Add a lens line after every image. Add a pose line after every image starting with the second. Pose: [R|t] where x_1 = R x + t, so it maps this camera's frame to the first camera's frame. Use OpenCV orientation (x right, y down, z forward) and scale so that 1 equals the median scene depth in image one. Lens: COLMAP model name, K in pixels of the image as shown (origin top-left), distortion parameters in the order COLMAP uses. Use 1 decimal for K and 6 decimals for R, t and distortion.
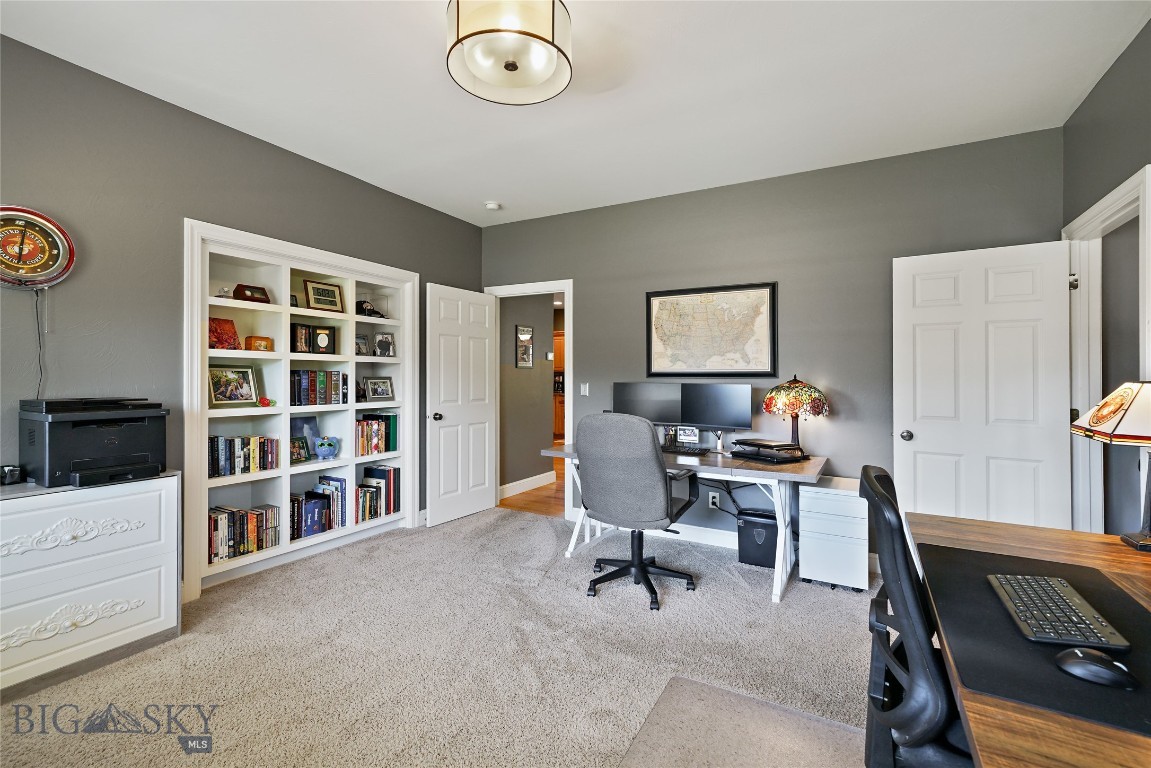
lens RADIAL K [[506.1, 0, 570.9], [0, 506.1, 373.5], [0, 0, 1]] dist [0.007585, 0.003278]
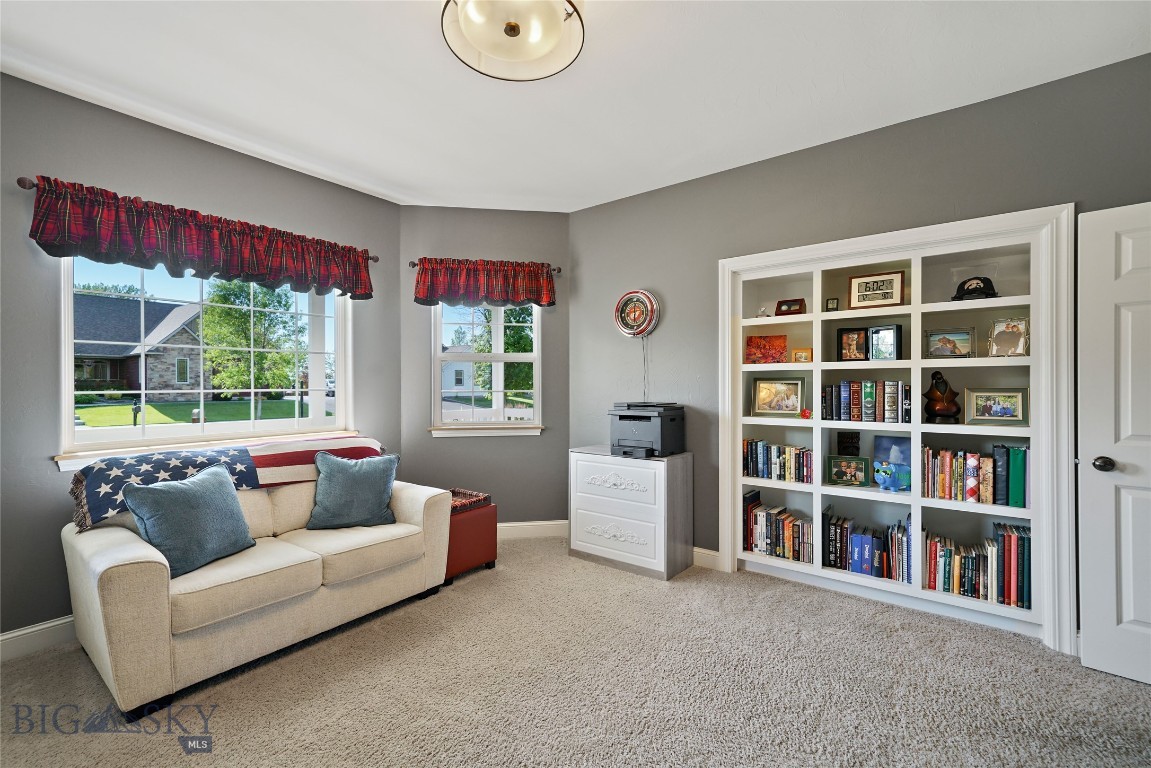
lens RADIAL K [[506.1, 0, 575.5], [0, 506.1, 391.2], [0, 0, 1]] dist [0.007585, 0.003278]
pose [[-0.135255, 0.001046, -0.990810, 0.399196], [0.006887, 0.999976, 0.000116, 0.008050], [0.990787, -0.006808, -0.135259, 0.638289]]
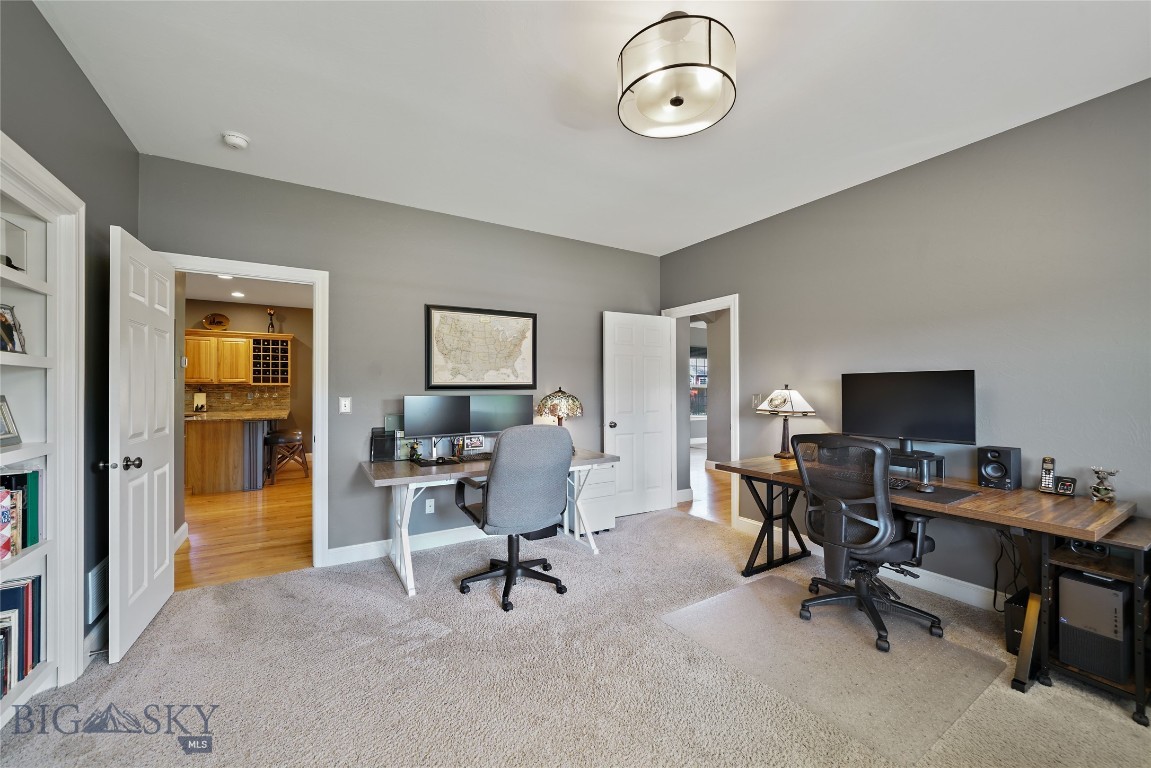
lens RADIAL K [[451.8, 0, 569.6], [0, 451.8, 380.5], [0, 0, 1]] dist [-0.010537, 0.003308]
pose [[0.487817, 0.006224, 0.872924, -0.555051], [0.000999, 0.999970, -0.007688, -0.004546], [-0.872945, 0.004622, 0.487796, 0.378023]]
